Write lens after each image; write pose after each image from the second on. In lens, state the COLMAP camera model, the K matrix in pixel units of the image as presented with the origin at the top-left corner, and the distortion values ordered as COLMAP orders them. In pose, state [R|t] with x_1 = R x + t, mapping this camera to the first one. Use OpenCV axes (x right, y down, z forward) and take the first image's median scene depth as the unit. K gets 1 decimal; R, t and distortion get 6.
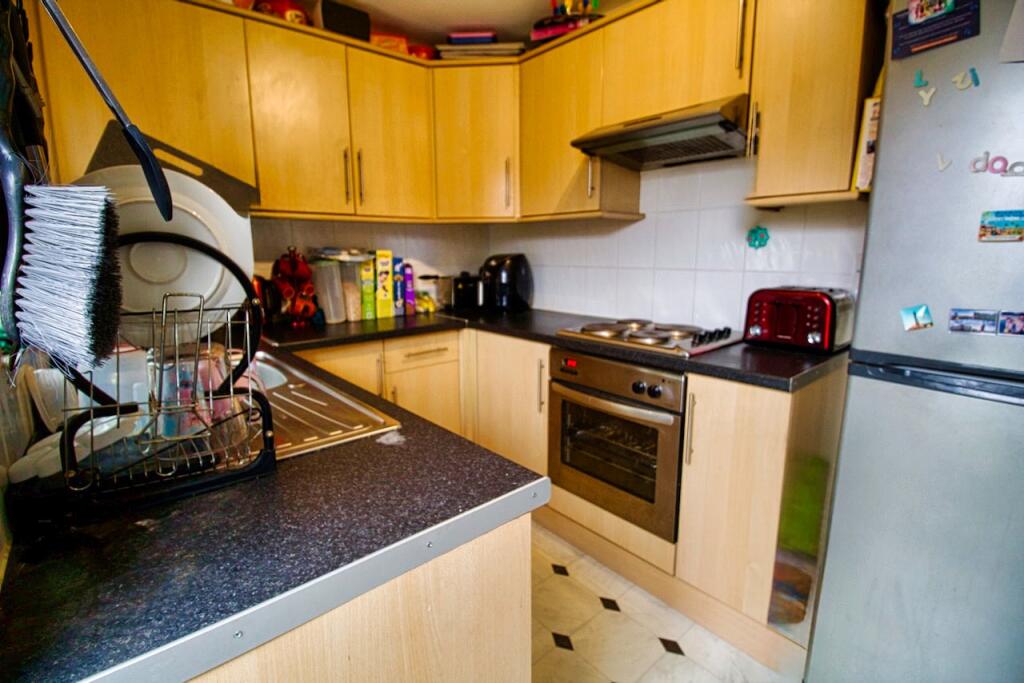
lens RADIAL K [[474.2, 0, 510.6], [0, 474.2, 336.3], [0, 0, 1]] dist [-0.008000, -0.007621]
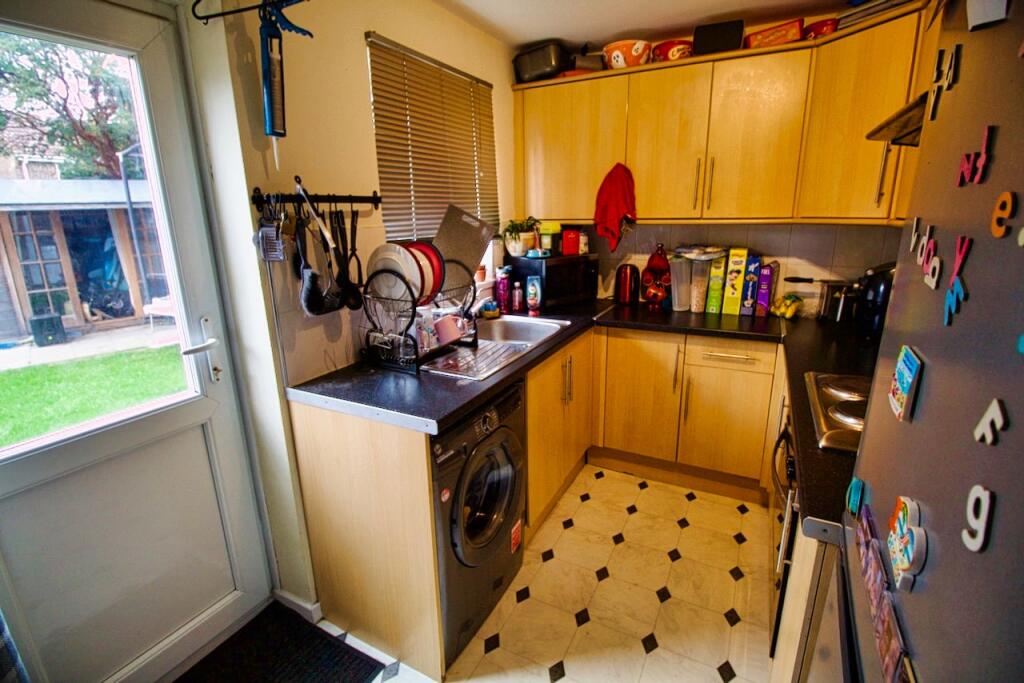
lens RADIAL K [[474.2, 0, 503.4], [0, 474.2, 338.4], [0, 0, 1]] dist [-0.008000, -0.007621]
pose [[0.353325, 0.236501, -0.905113, 0.665582], [-0.147855, 0.969474, 0.195601, -0.154169], [0.923743, 0.064715, 0.377507, 0.203753]]
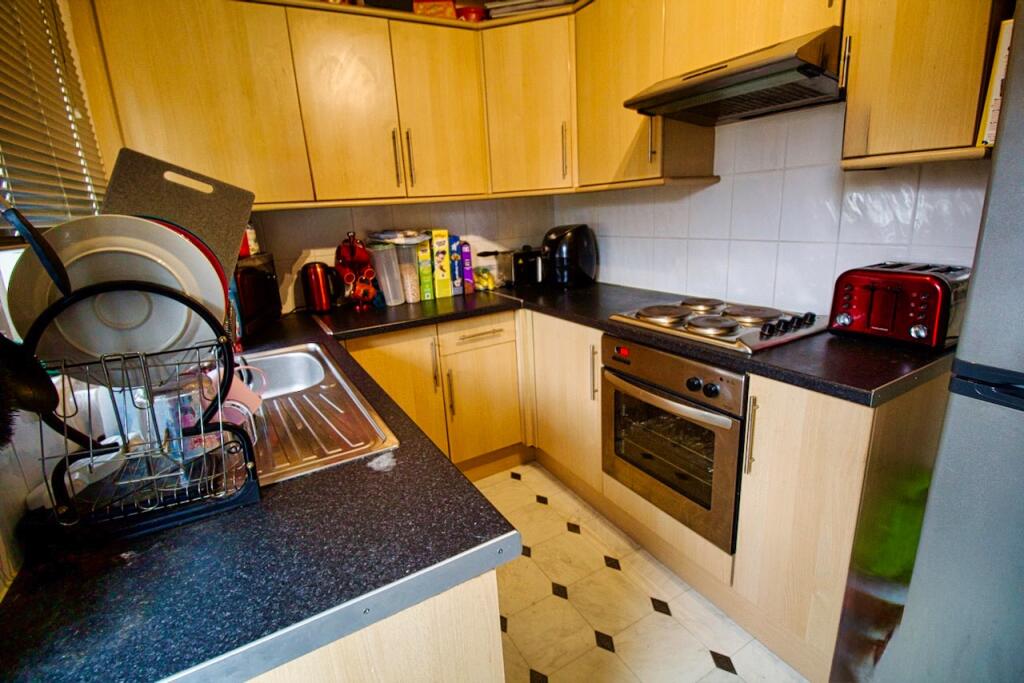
lens RADIAL K [[474.2, 0, 507.5], [0, 474.2, 336.1], [0, 0, 1]] dist [-0.008000, -0.007621]
pose [[0.979008, 0.000695, -0.203821, 0.093185], [0.017743, 0.995907, 0.088622, -0.058769], [0.203049, -0.090378, 0.974989, 0.056634]]
